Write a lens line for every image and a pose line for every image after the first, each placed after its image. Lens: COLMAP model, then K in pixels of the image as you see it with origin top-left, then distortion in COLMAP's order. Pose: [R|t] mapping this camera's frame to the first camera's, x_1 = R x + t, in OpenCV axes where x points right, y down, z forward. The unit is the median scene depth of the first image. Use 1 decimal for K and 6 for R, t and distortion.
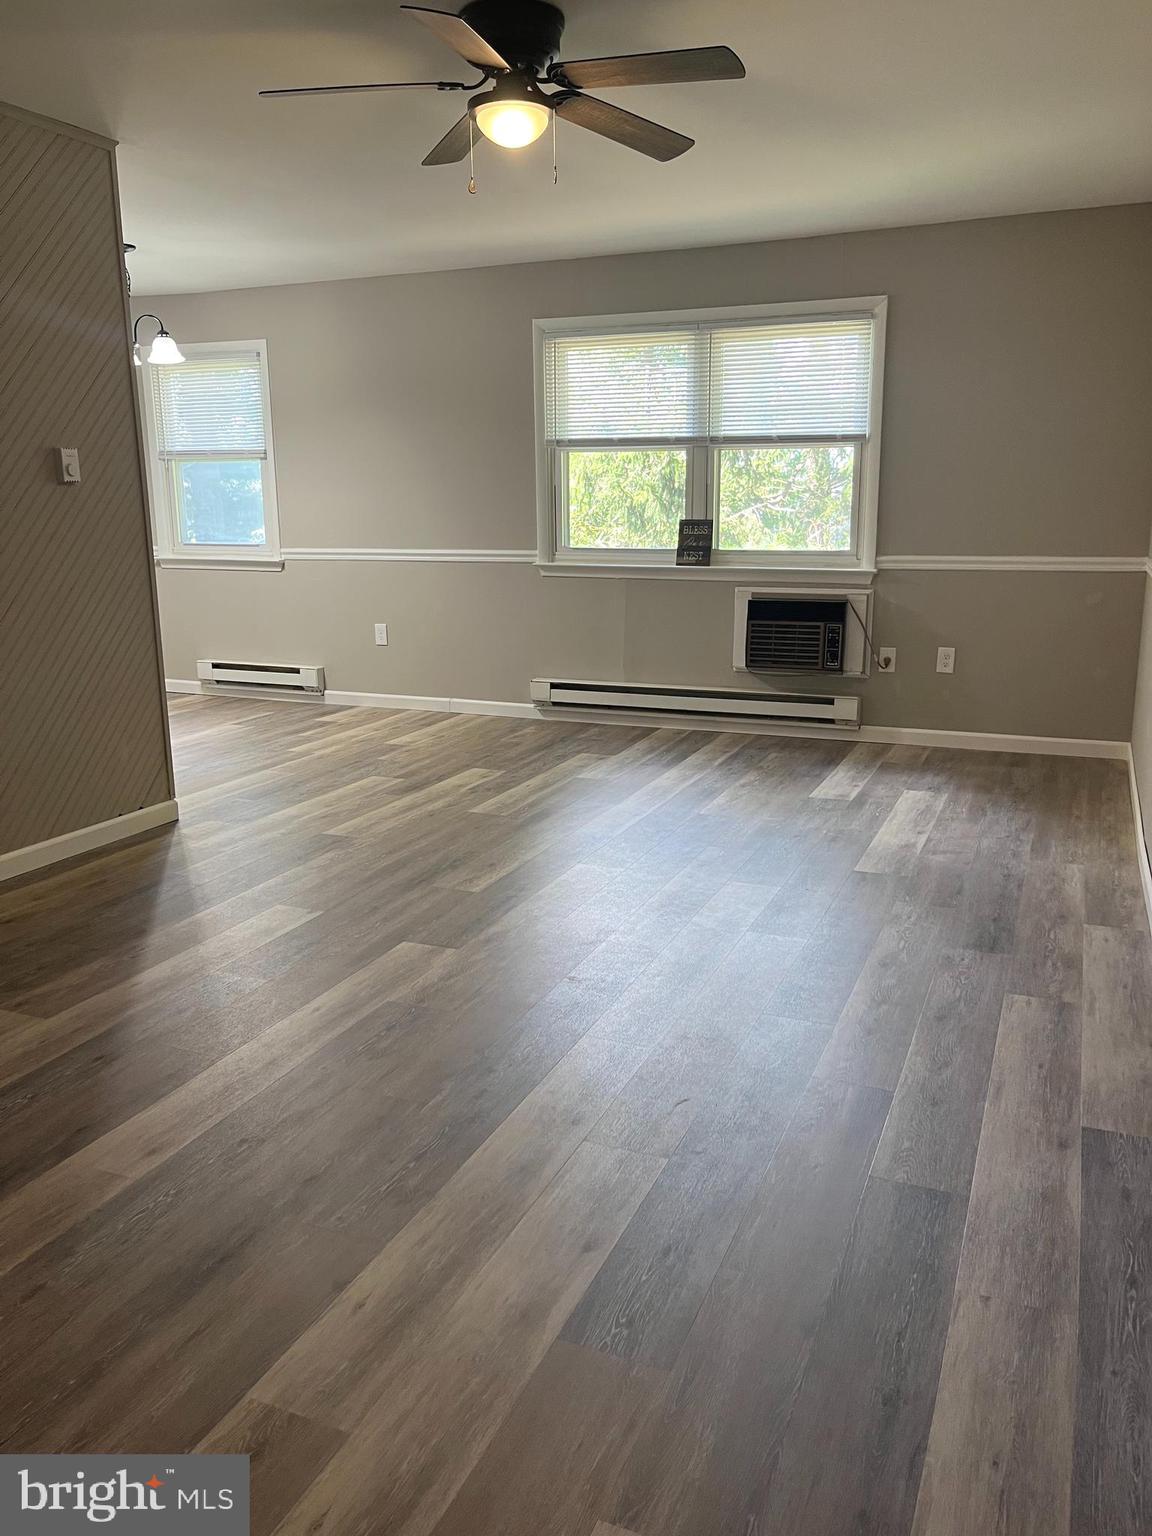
lens RADIAL K [[1165.5, 0, 573.5], [0, 1165.5, 766.2], [0, 0, 1]] dist [0.061600, -0.091428]
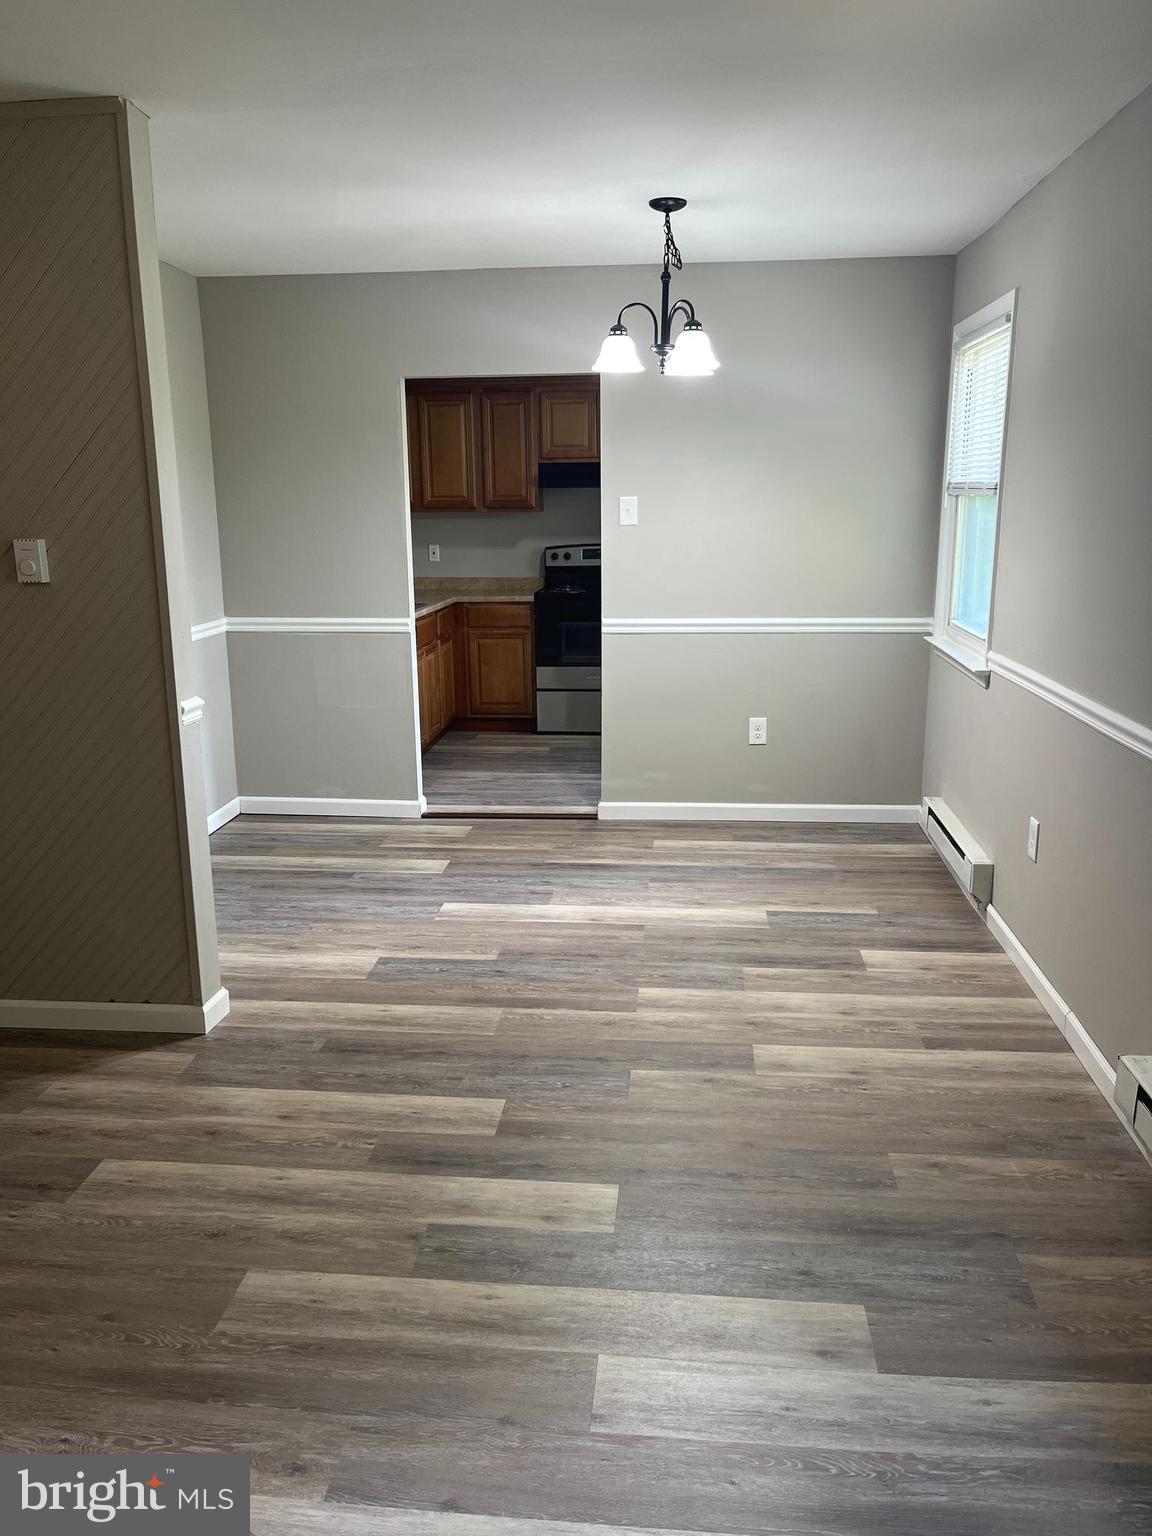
lens RADIAL K [[1165.5, 0, 577.4], [0, 1165.5, 769.4], [0, 0, 1]] dist [0.061600, -0.091428]
pose [[0.299132, 0.222939, -0.927803, 0.296963], [-0.202052, 0.965075, 0.166751, -0.225010], [0.932574, 0.137584, 0.333730, 0.757714]]
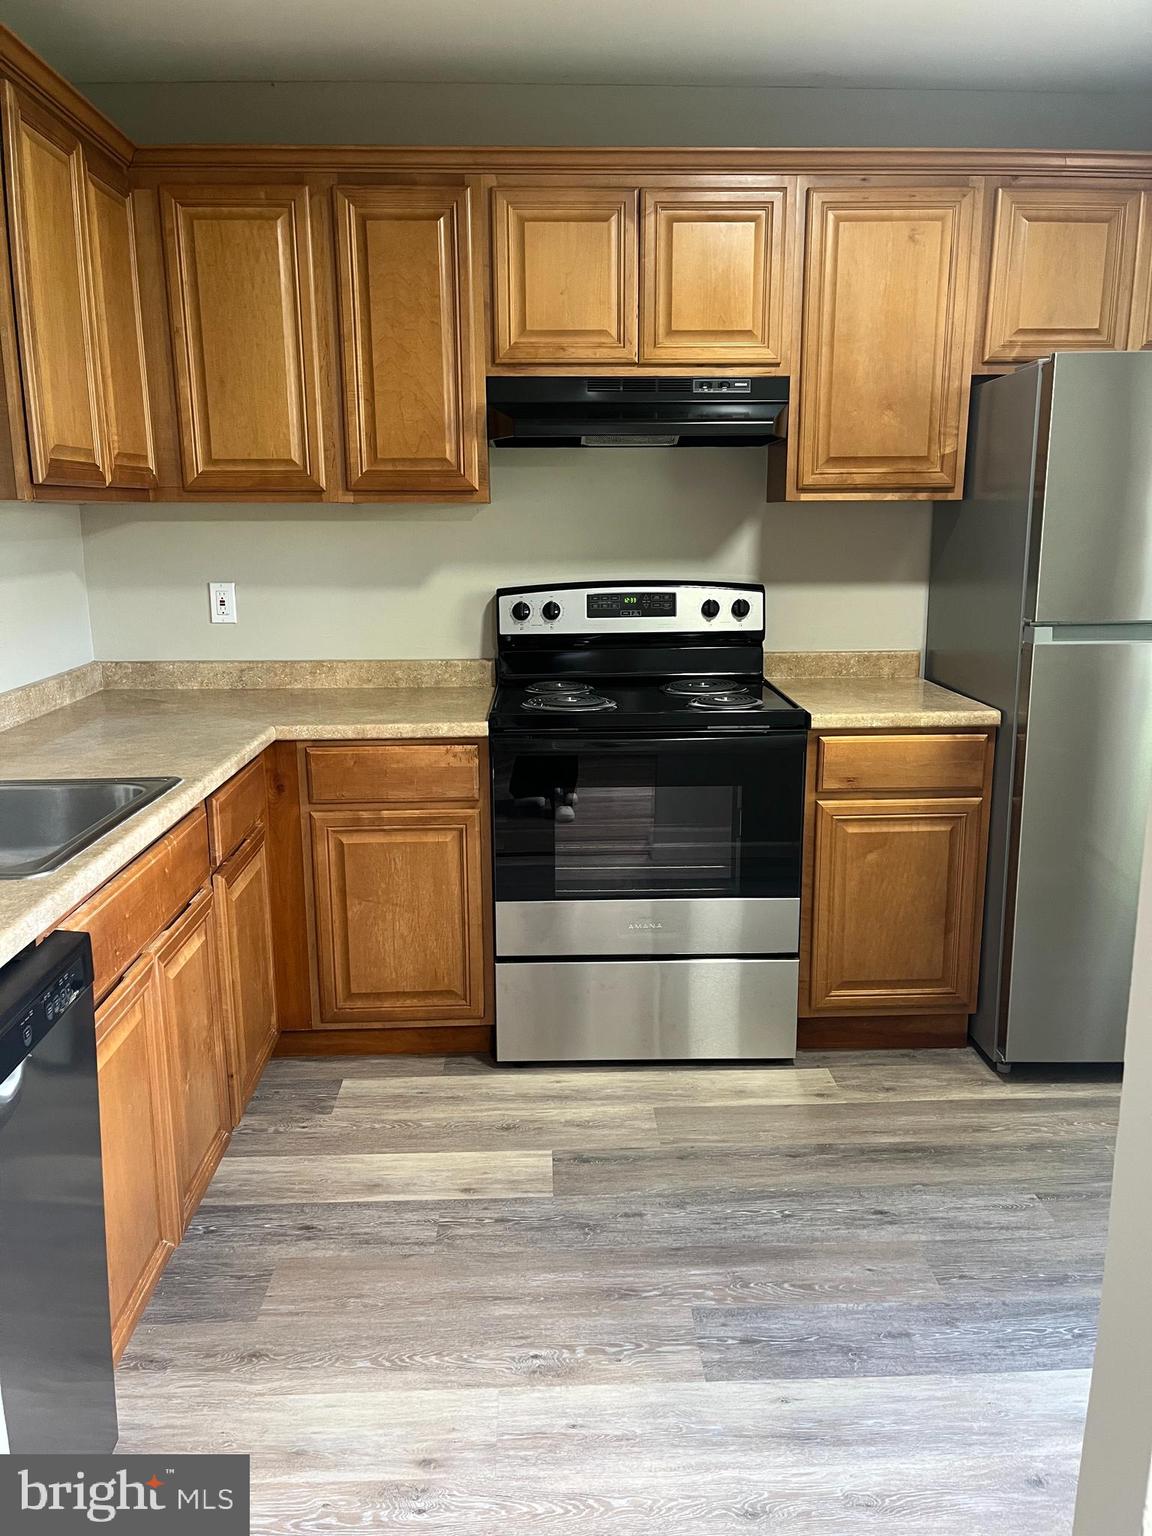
lens RADIAL K [[1165.5, 0, 577.7], [0, 1165.5, 759.3], [0, 0, 1]] dist [0.061600, -0.091428]
pose [[0.420392, 0.194440, -0.886264, -0.501499], [-0.197413, 0.972970, 0.119821, -0.235684], [0.885606, 0.124588, 0.447414, 0.933237]]
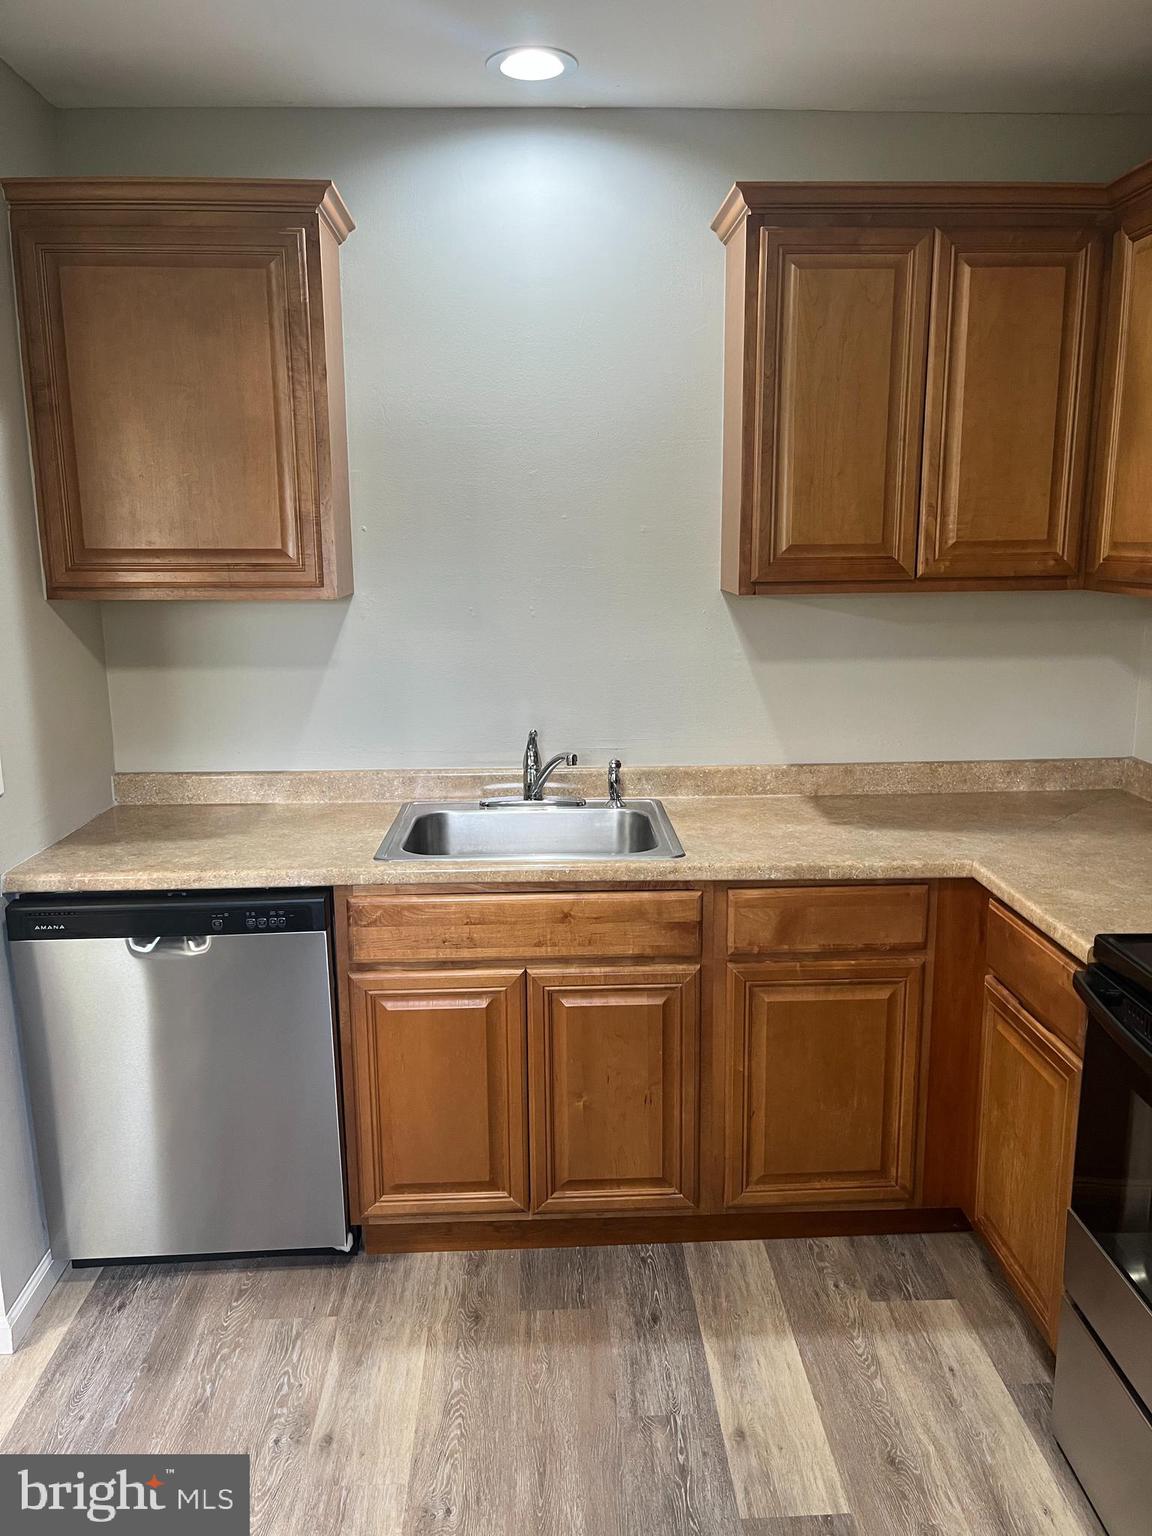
lens RADIAL K [[1165.5, 0, 584.7], [0, 1165.5, 768.3], [0, 0, 1]] dist [0.061600, -0.091428]
pose [[-0.903662, 0.105459, -0.415059, -0.694842], [-0.075093, 0.915167, 0.396018, -0.348969], [0.421612, 0.389034, -0.819082, 1.302703]]
